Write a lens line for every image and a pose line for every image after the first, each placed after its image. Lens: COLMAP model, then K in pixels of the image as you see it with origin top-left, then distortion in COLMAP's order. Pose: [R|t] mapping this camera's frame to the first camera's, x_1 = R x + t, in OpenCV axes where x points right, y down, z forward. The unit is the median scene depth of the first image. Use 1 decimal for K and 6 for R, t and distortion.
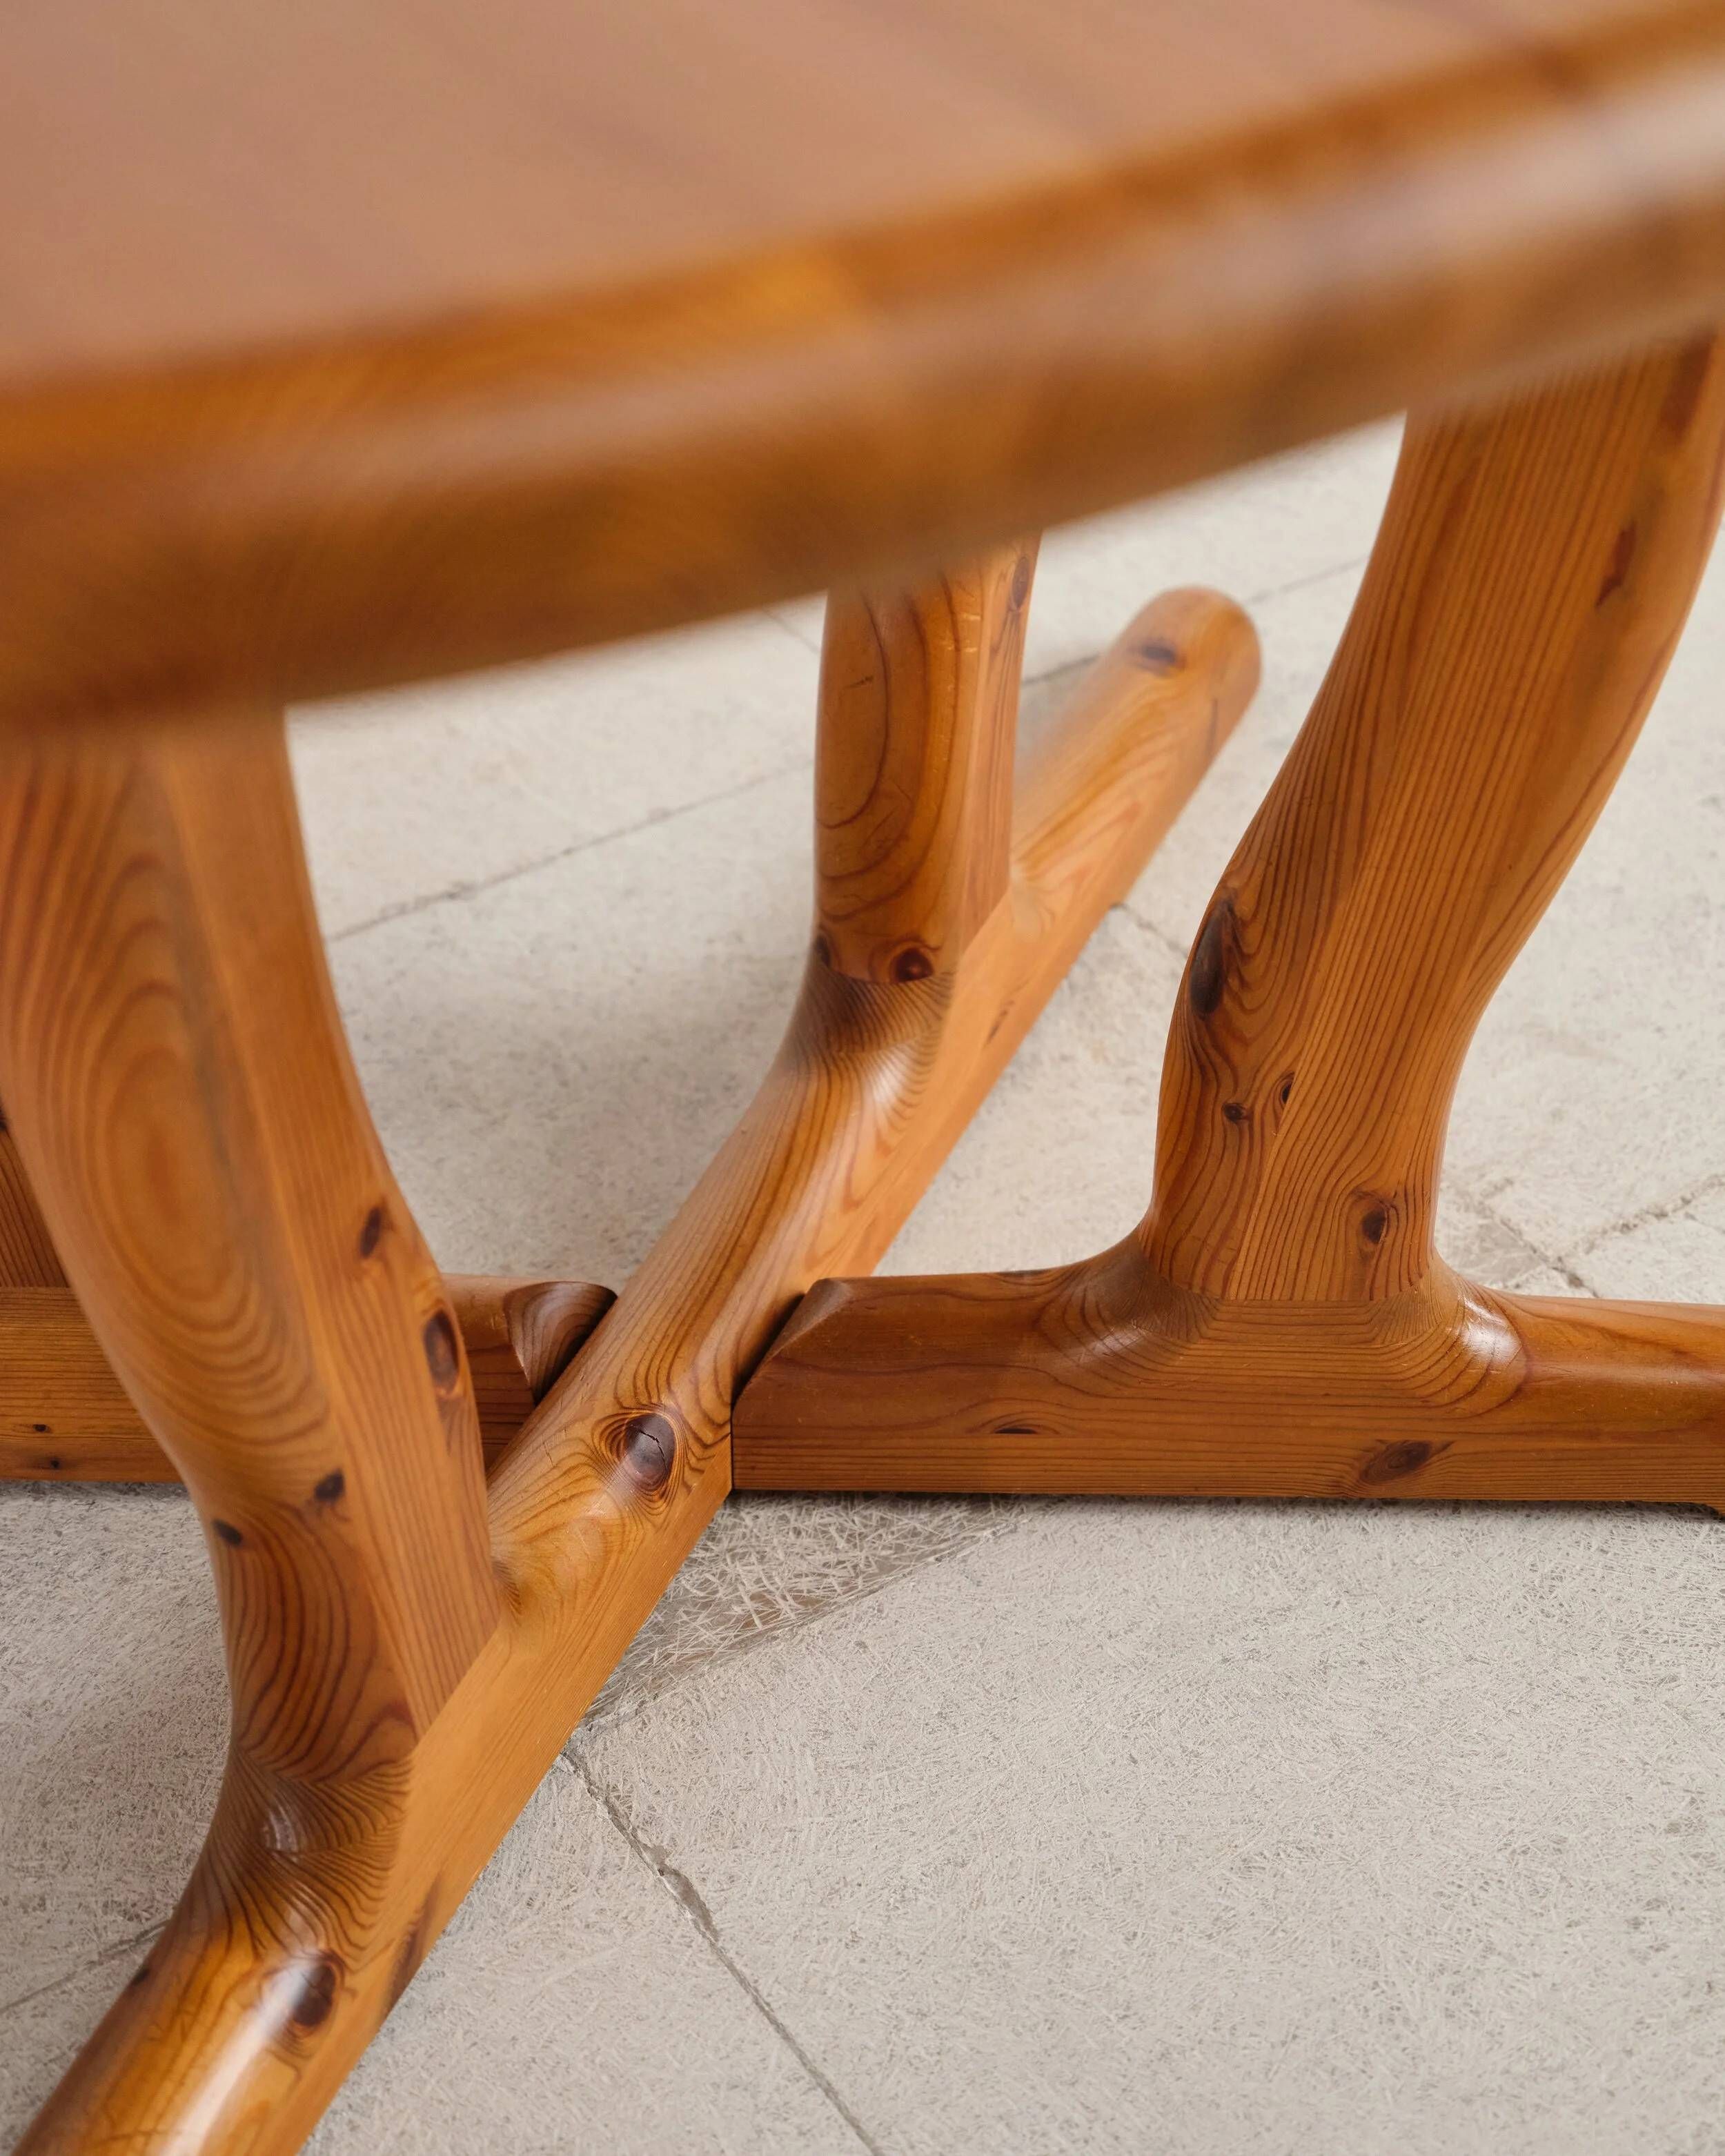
lens RADIAL K [[3708.5, 0, 813.8], [0, 3708.5, 1089.0], [0, 0, 1]] dist [0.000786, 0.000000]
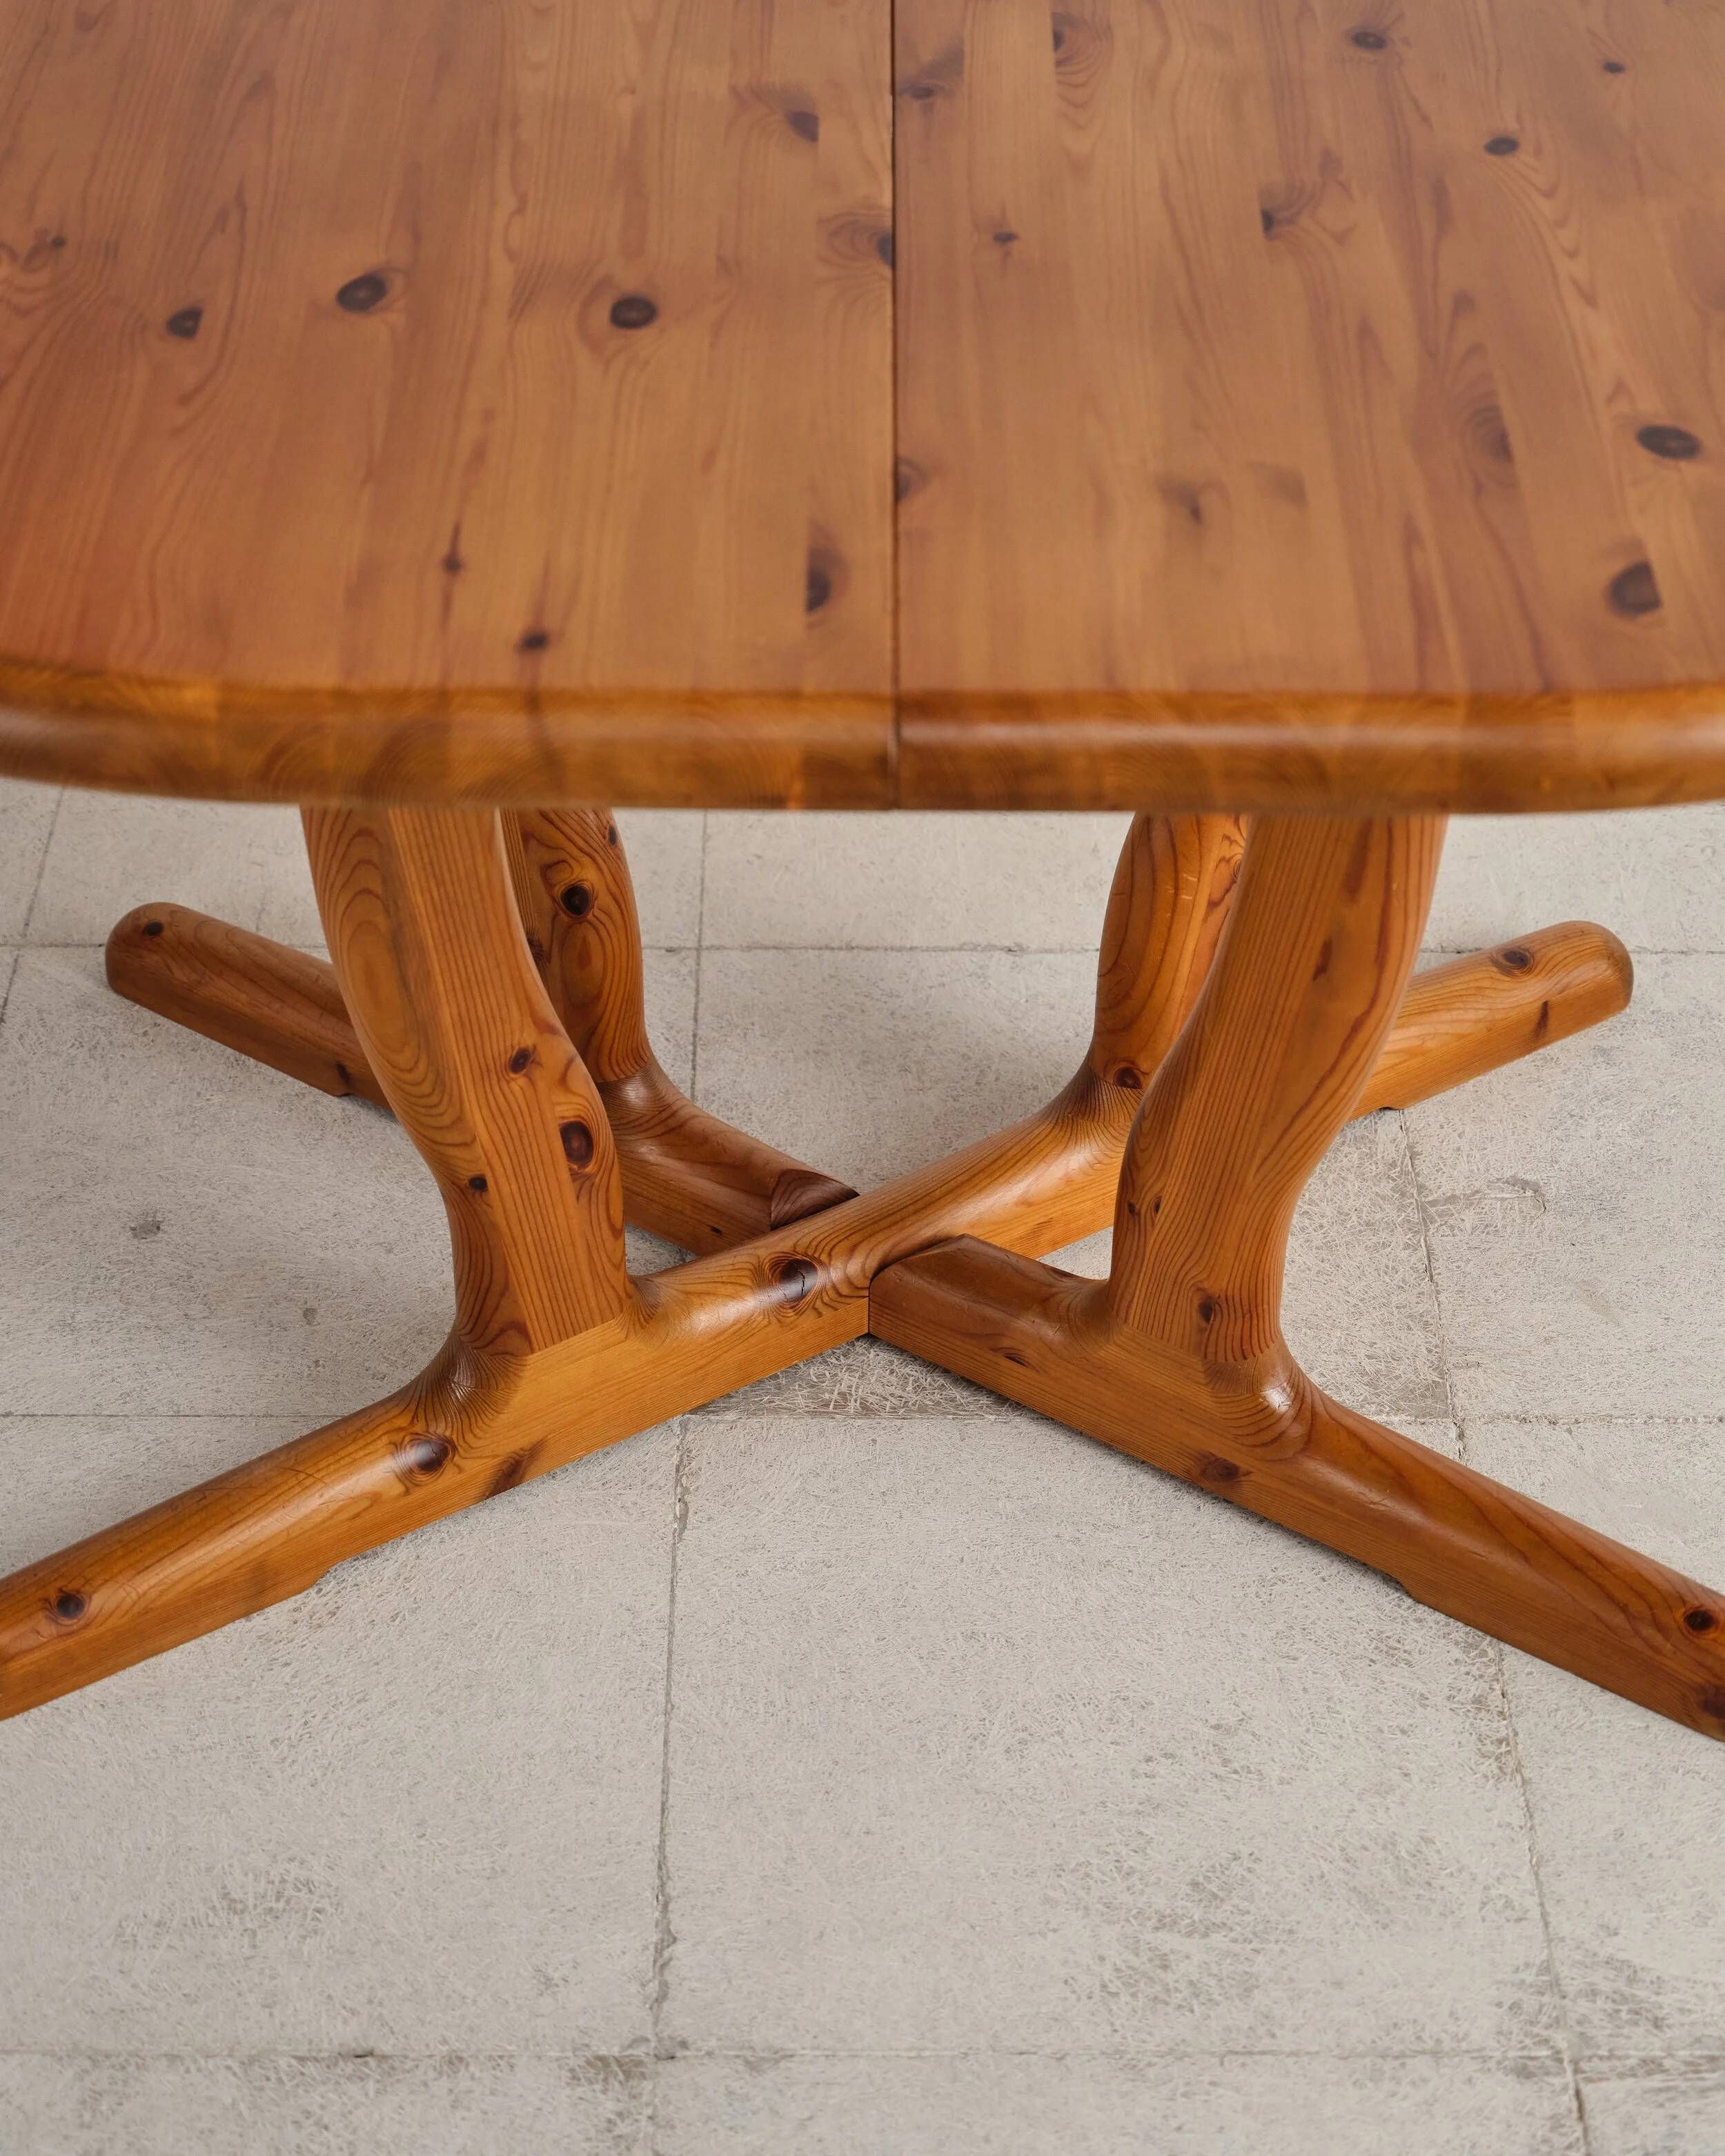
lens RADIAL K [[3793.0, 0, 863.2], [0, 3793.0, 1068.2], [0, 0, 1]] dist [-0.002481, 0.000000]
pose [[0.841716, 0.345557, -0.414854, 0.650932], [-0.349027, 0.934477, 0.070227, -0.121113], [0.411939, 0.085685, 0.907174, -0.540913]]
